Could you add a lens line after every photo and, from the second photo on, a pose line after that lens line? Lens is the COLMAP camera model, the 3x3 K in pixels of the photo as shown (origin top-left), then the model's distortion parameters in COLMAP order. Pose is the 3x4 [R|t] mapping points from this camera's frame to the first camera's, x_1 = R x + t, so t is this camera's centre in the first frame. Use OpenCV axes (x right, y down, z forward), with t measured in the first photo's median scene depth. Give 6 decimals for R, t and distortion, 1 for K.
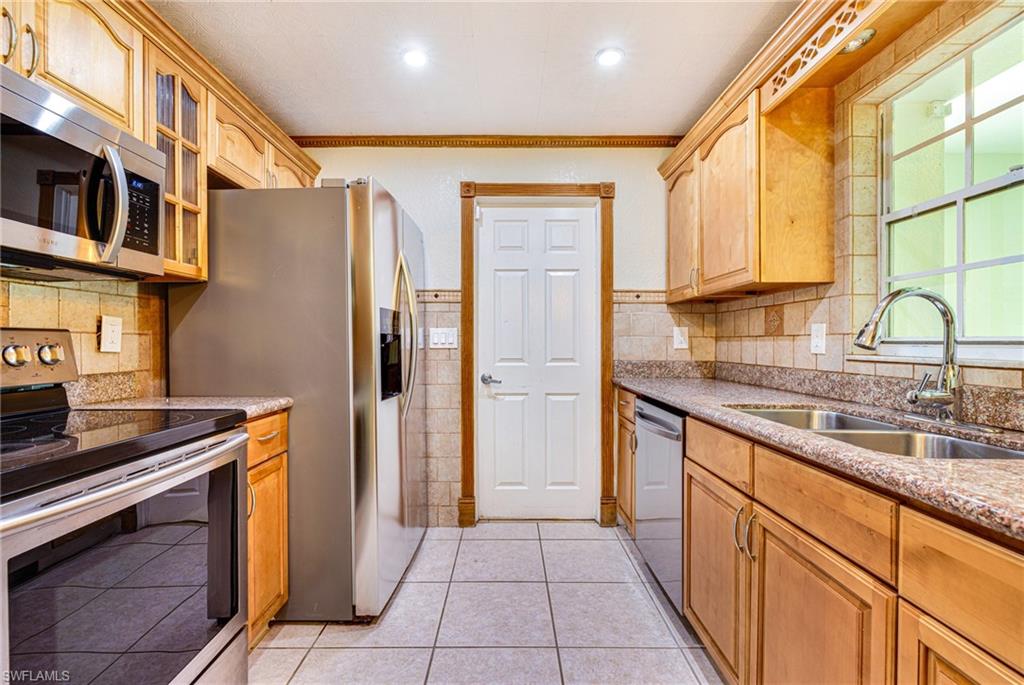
lens RADIAL K [[443.5, 0, 512.0], [0, 443.5, 342.5], [0, 0, 1]] dist [0.000329, 0.000051]
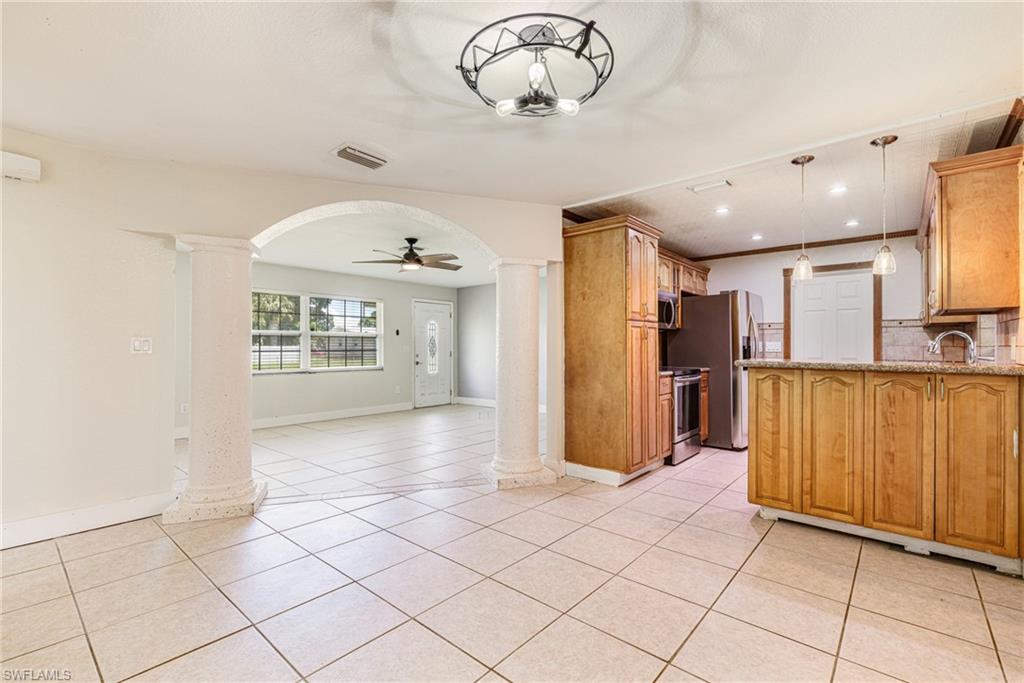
lens RADIAL K [[451.2, 0, 512.0], [0, 451.2, 341.5], [0, 0, 1]] dist [-0.000842, -0.000377]
pose [[0.752777, -0.009015, -0.658214, 0.300257], [-0.003592, 0.999835, -0.017801, 0.004895], [0.658266, 0.015765, 0.752620, -1.318272]]
